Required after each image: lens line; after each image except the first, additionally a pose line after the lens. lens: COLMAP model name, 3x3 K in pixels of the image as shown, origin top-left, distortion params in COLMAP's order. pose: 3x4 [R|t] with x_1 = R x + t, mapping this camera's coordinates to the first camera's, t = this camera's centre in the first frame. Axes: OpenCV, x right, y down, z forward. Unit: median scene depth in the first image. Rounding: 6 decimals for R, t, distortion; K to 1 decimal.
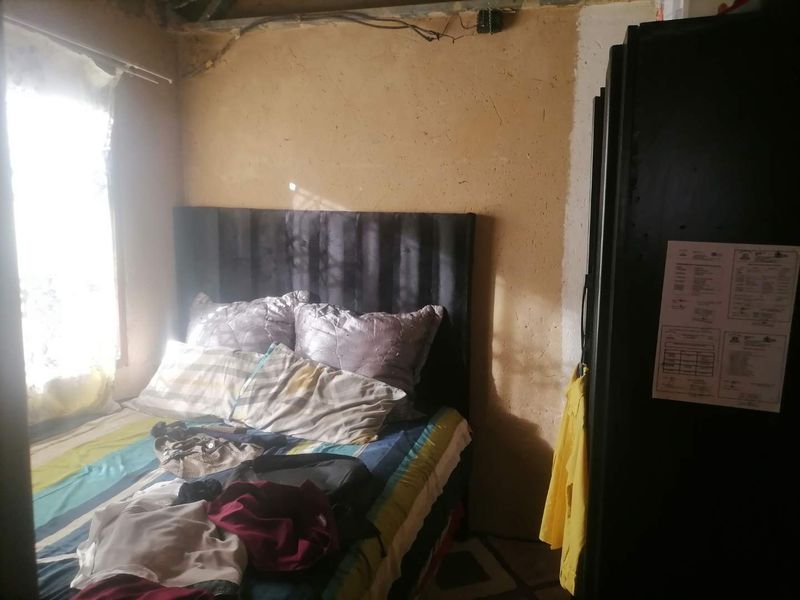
lens RADIAL K [[549.1, 0, 400.0], [0, 549.1, 300.0], [0, 0, 1]] dist [0.036545, -0.042572]
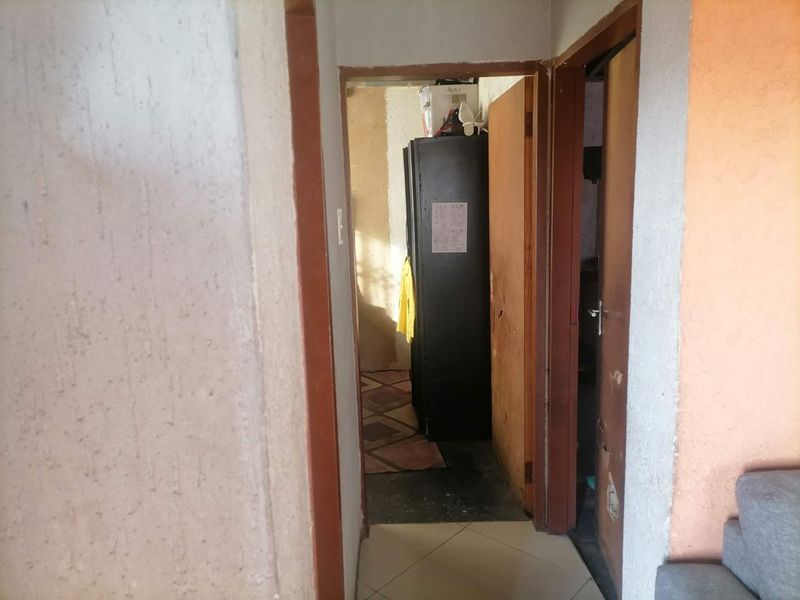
lens RADIAL K [[549.1, 0, 400.0], [0, 549.1, 300.0], [0, 0, 1]] dist [0.036545, -0.042572]
pose [[0.934764, -0.109129, 0.338094, -0.534337], [0.096728, 0.993879, 0.053369, 0.170085], [-0.341849, -0.017184, 0.939598, -1.251907]]
